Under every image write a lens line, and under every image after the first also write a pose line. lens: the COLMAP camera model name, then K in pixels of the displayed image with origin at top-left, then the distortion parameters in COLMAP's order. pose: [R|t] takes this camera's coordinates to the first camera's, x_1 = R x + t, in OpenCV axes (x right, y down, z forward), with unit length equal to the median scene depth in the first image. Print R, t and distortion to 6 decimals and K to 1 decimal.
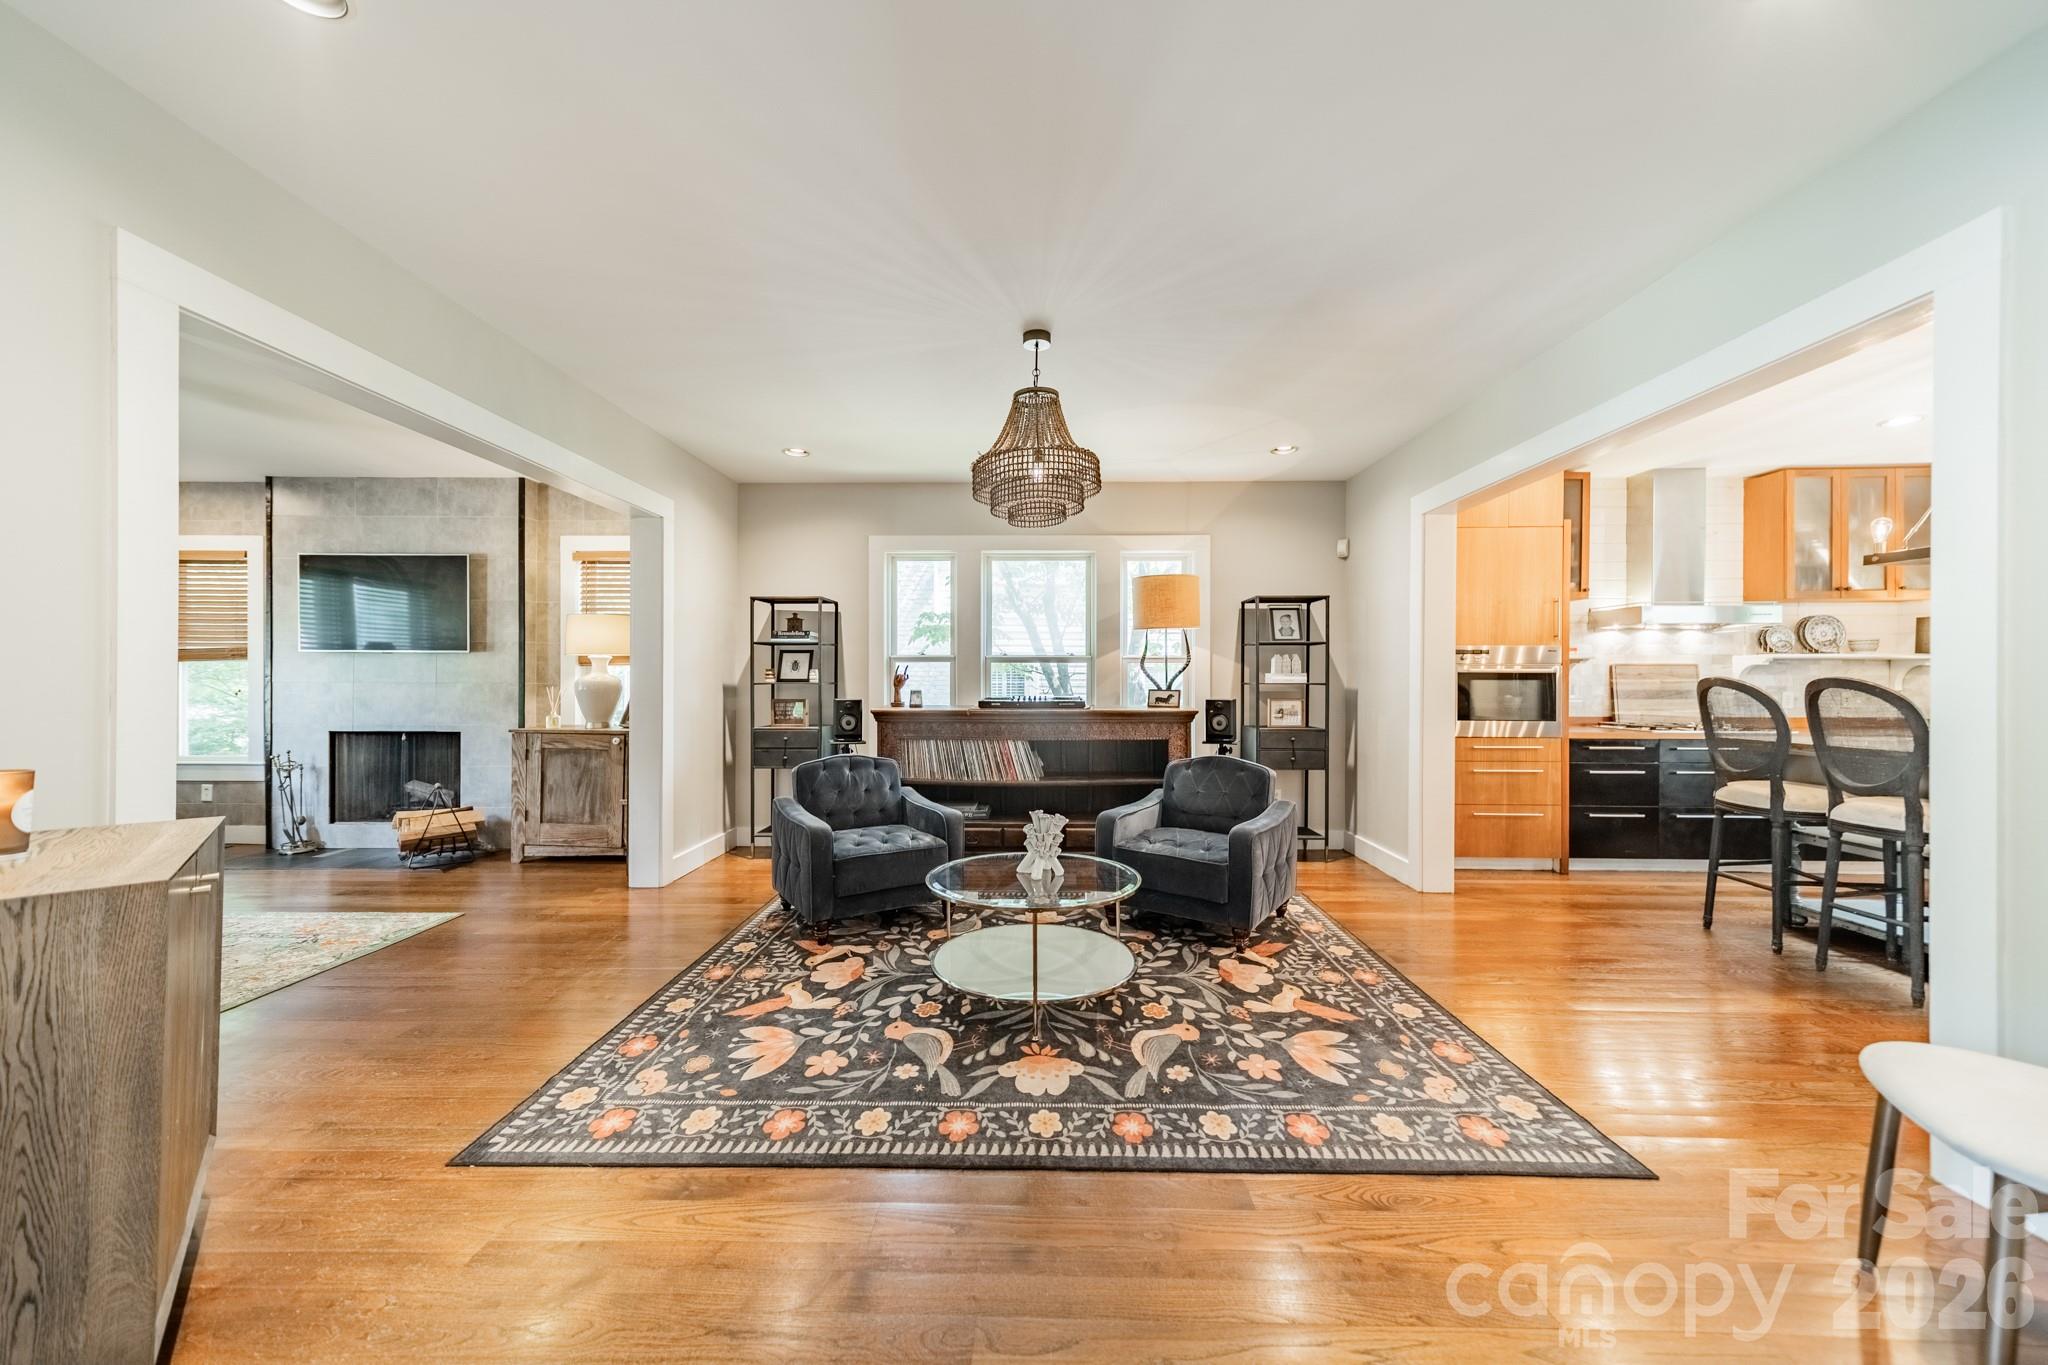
lens RADIAL K [[730.2, 0, 1023.8], [0, 730.2, 682.4], [0, 0, 1]] dist [0.008382, -0.000111]
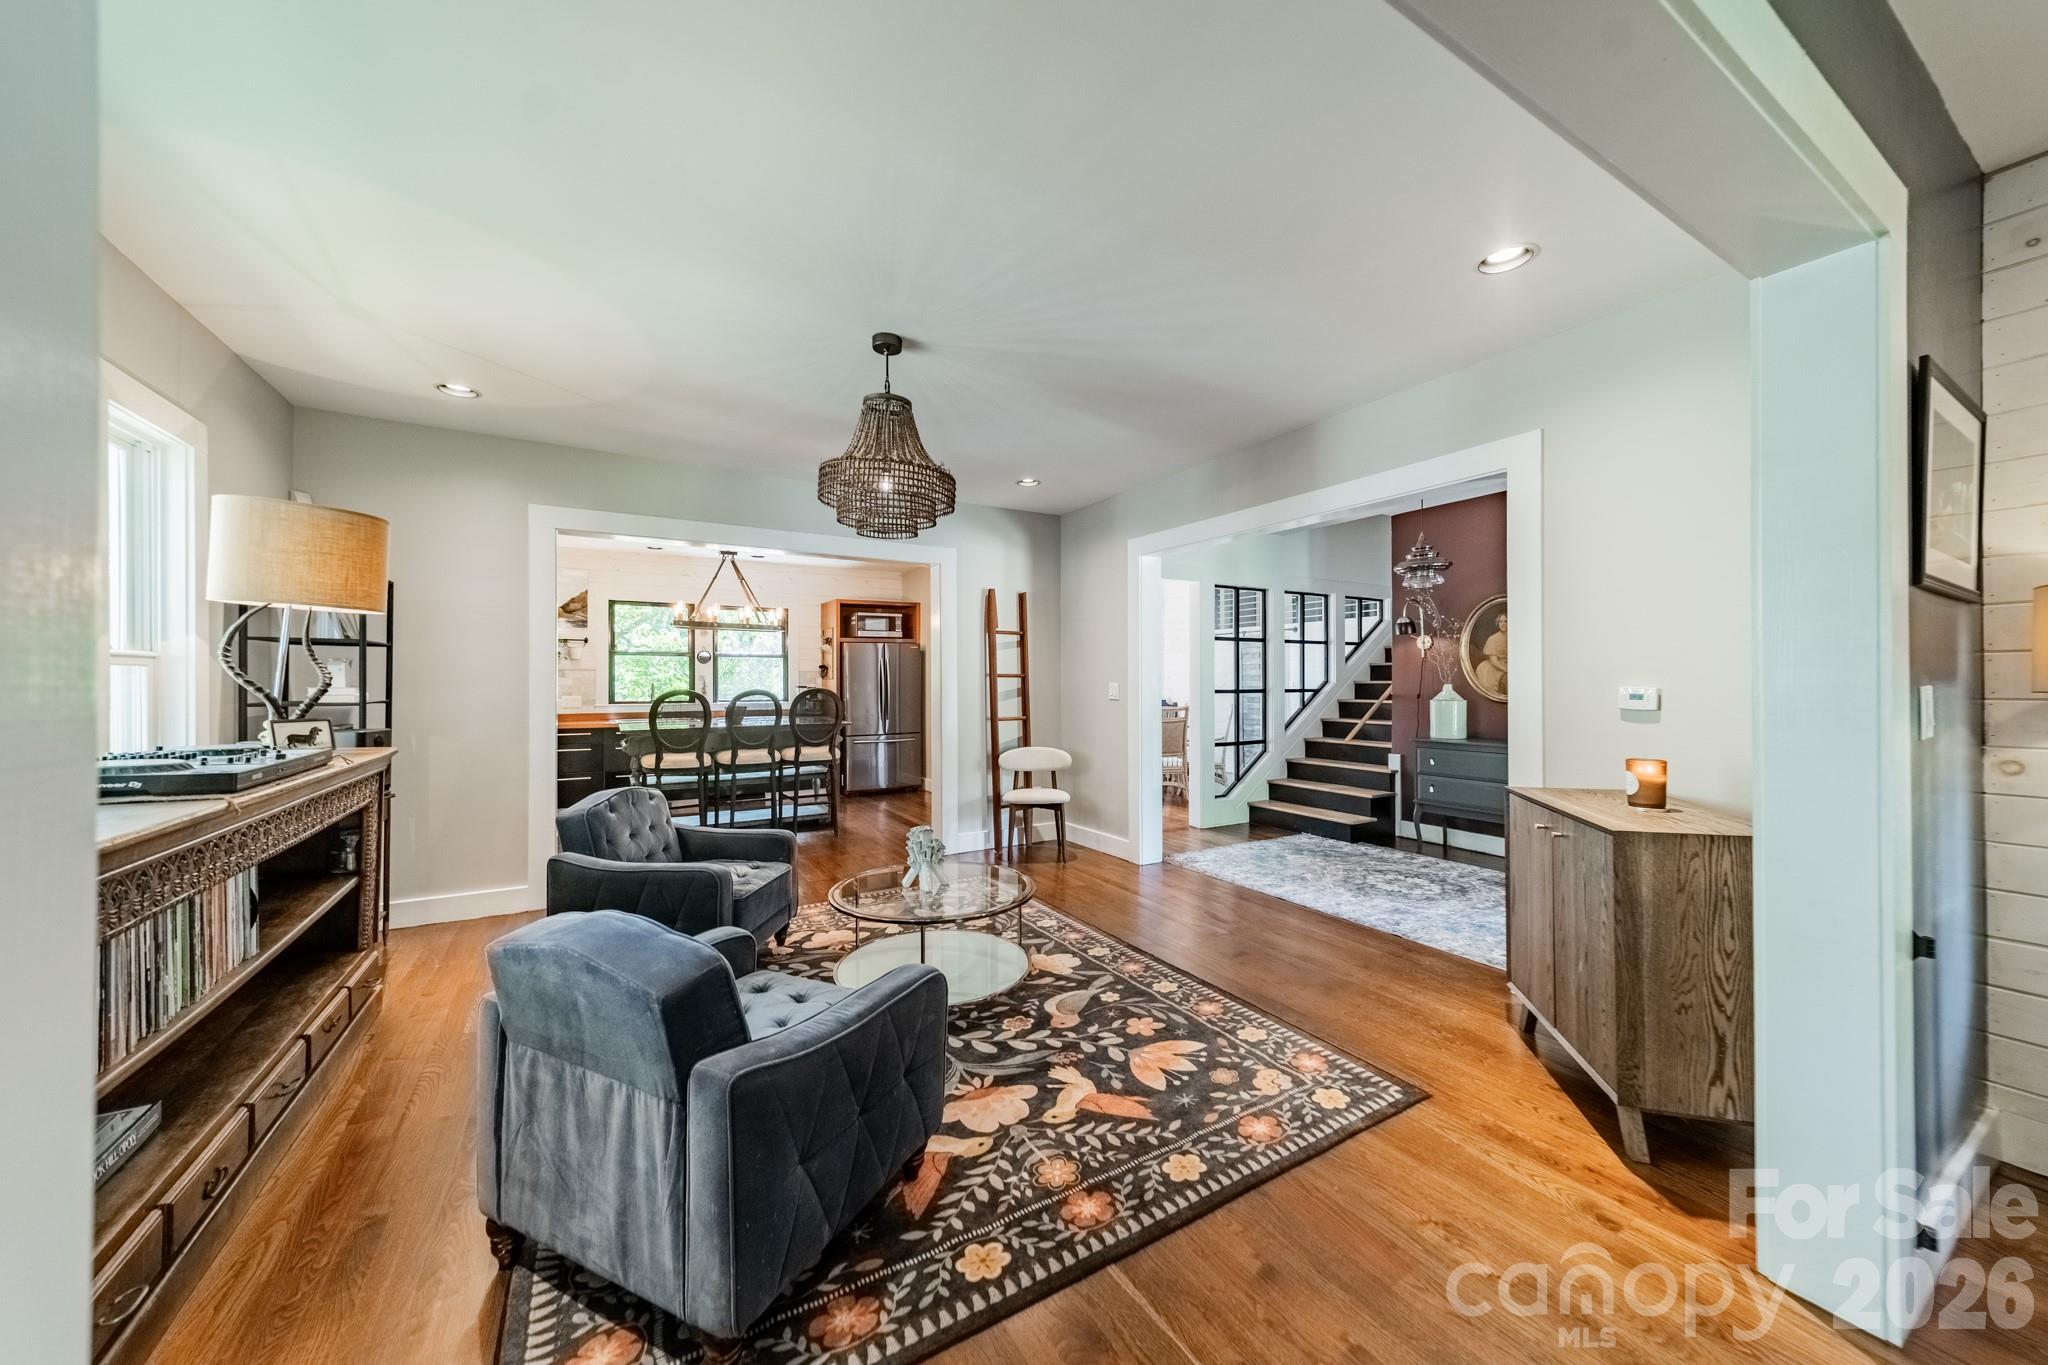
lens RADIAL K [[730.2, 0, 1034.8], [0, 730.2, 658.1], [0, 0, 1]] dist [0.008382, -0.000111]
pose [[-0.534770, 0.026906, 0.844569, -0.567035], [0.001658, 0.999524, -0.030792, -0.018381], [-0.844996, -0.015066, -0.534560, 0.851244]]
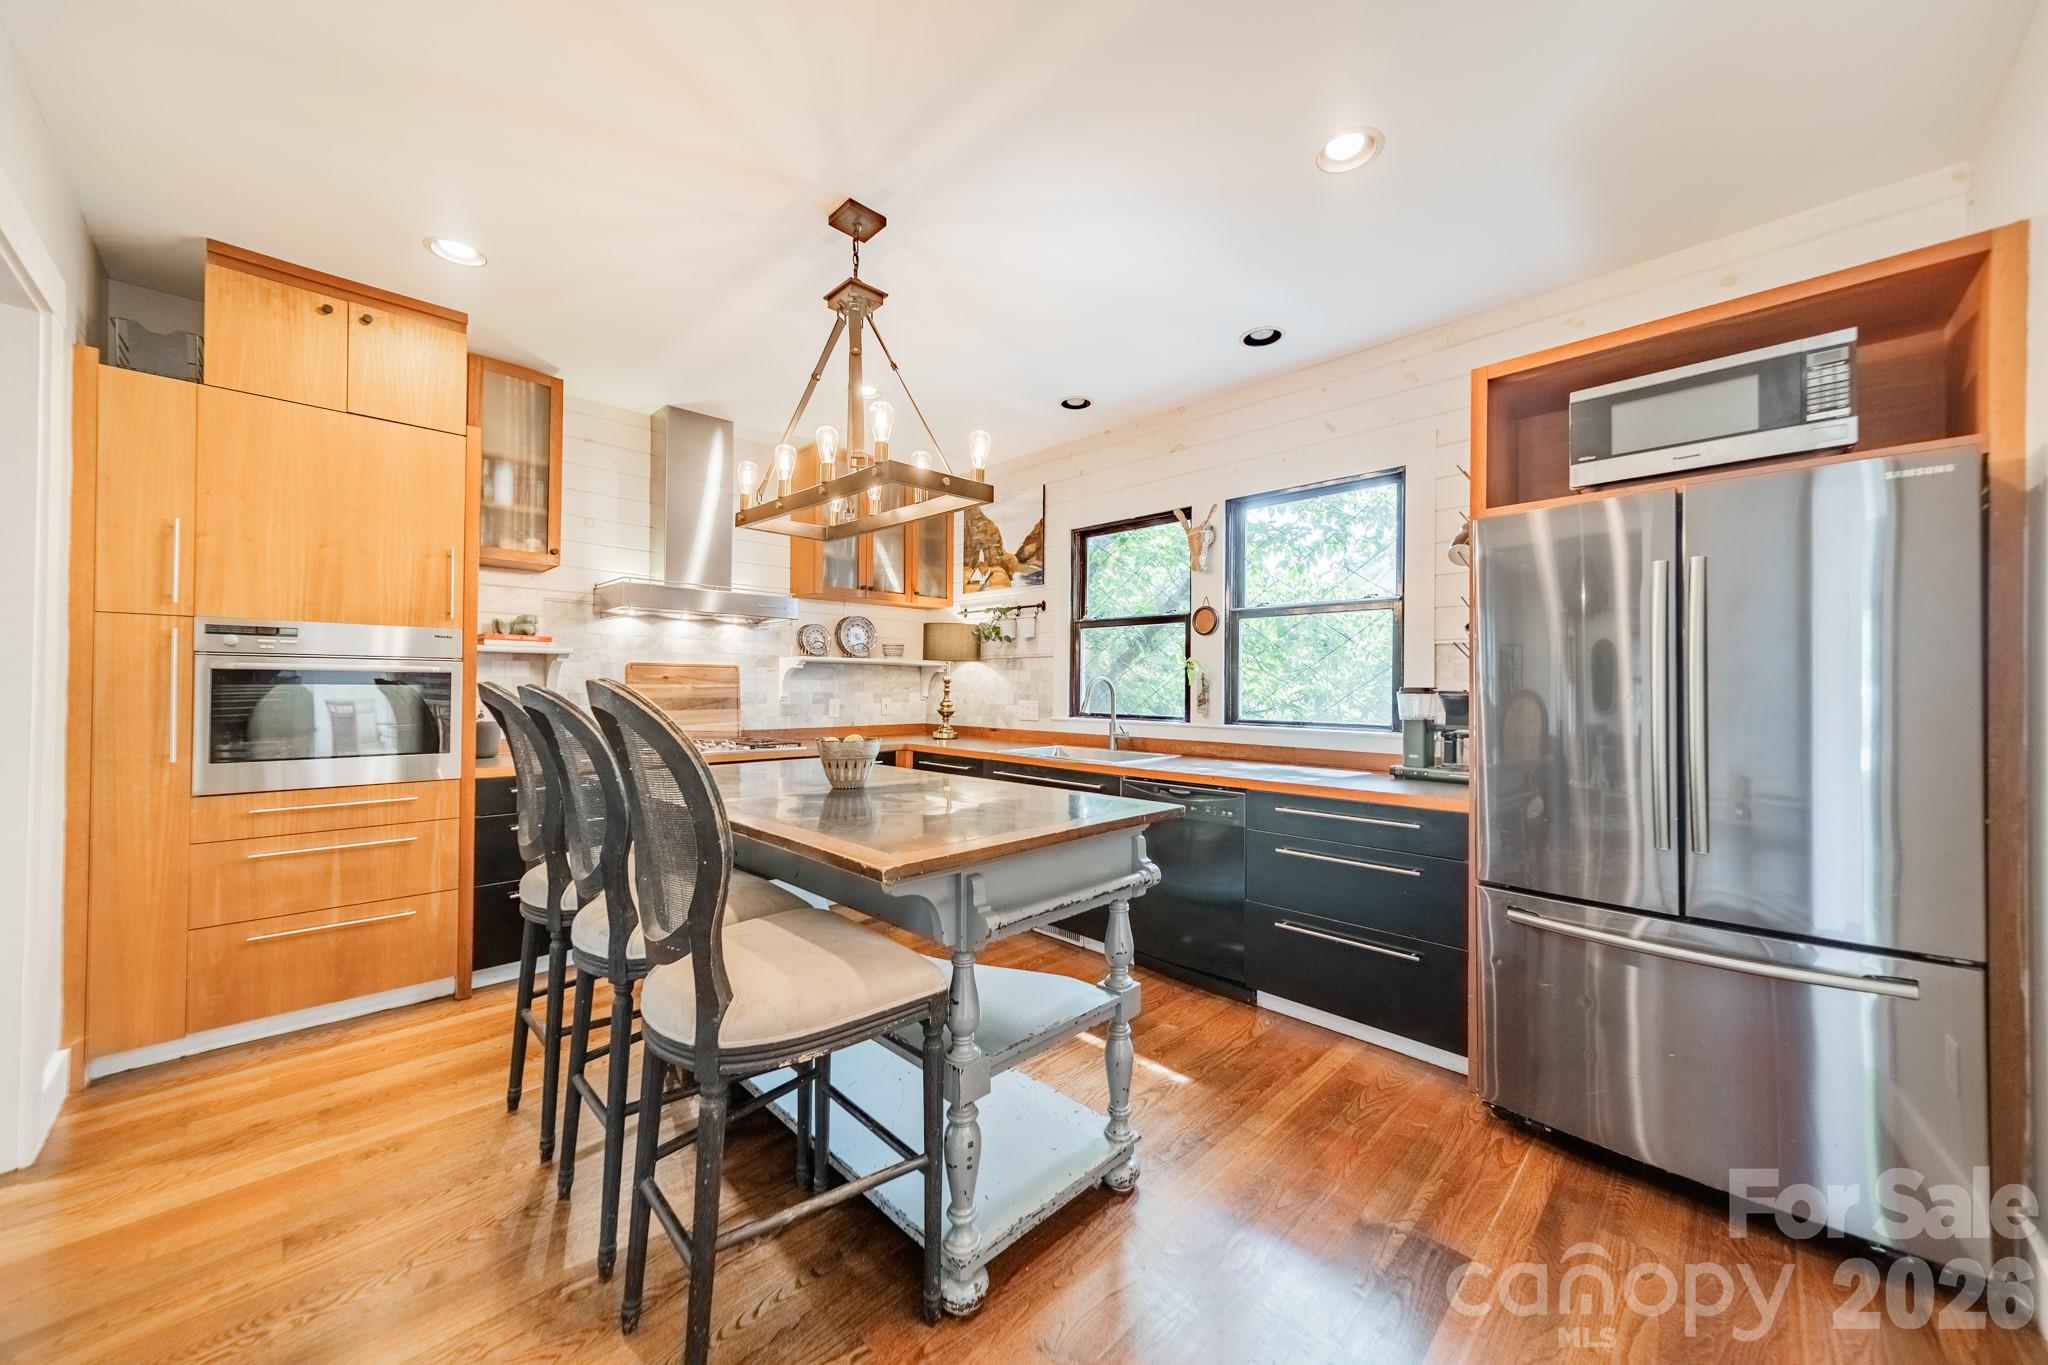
lens RADIAL K [[730.2, 0, 1031.8], [0, 730.2, 685.3], [0, 0, 1]] dist [0.008382, -0.000111]
pose [[0.680365, 0.005755, 0.732850, 0.578464], [-0.008320, 0.999965, -0.000129, -0.006421], [-0.732826, -0.006010, 0.680390, 0.221025]]
